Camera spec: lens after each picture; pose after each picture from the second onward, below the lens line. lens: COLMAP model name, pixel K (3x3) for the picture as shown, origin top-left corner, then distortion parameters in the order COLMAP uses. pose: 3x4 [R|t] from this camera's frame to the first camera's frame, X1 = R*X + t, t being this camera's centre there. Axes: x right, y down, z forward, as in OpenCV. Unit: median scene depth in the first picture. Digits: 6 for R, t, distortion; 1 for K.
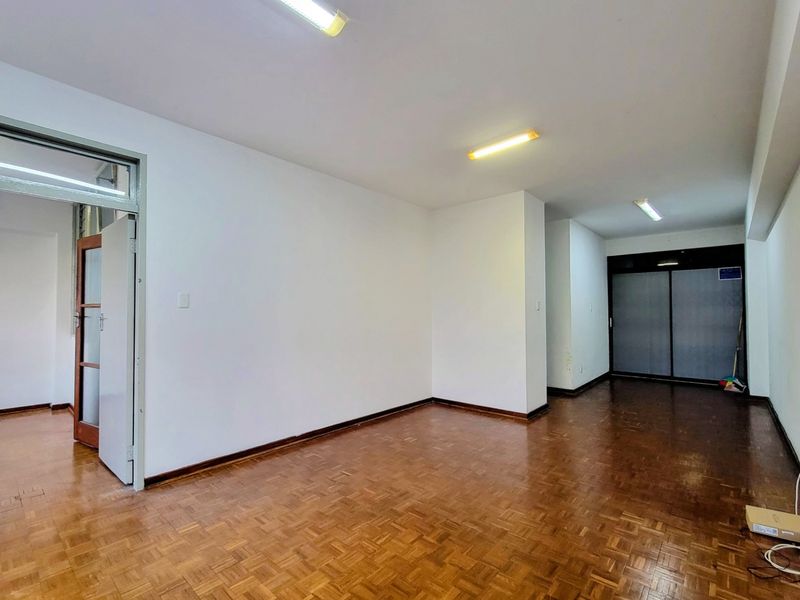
lens RADIAL K [[375.6, 0, 398.2], [0, 375.6, 303.1], [0, 0, 1]] dist [-0.001345, -0.001787]
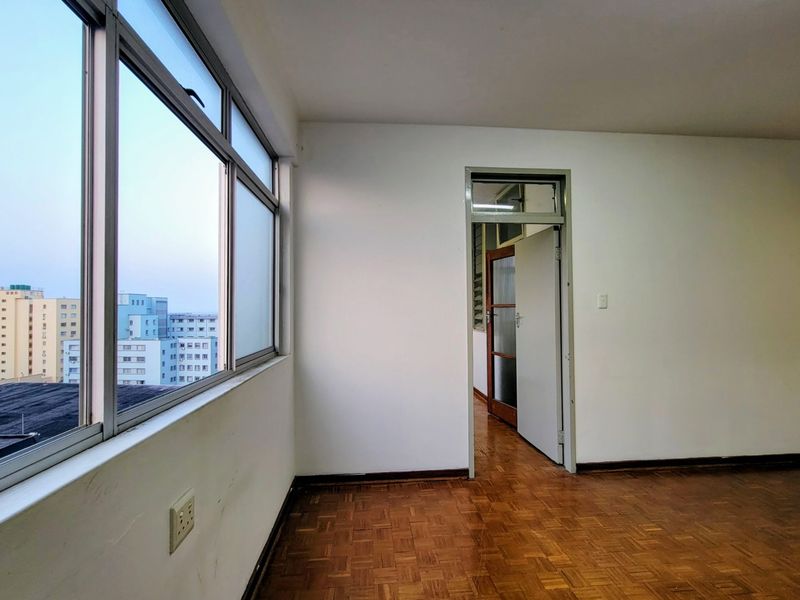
lens RADIAL K [[375.6, 0, 398.2], [0, 375.6, 303.1], [0, 0, 1]] dist [-0.001345, -0.001787]
pose [[0.722965, -0.011694, -0.690786, -0.225955], [0.020846, 0.999771, 0.004892, -0.016206], [0.690570, -0.017936, 0.723043, -0.121438]]
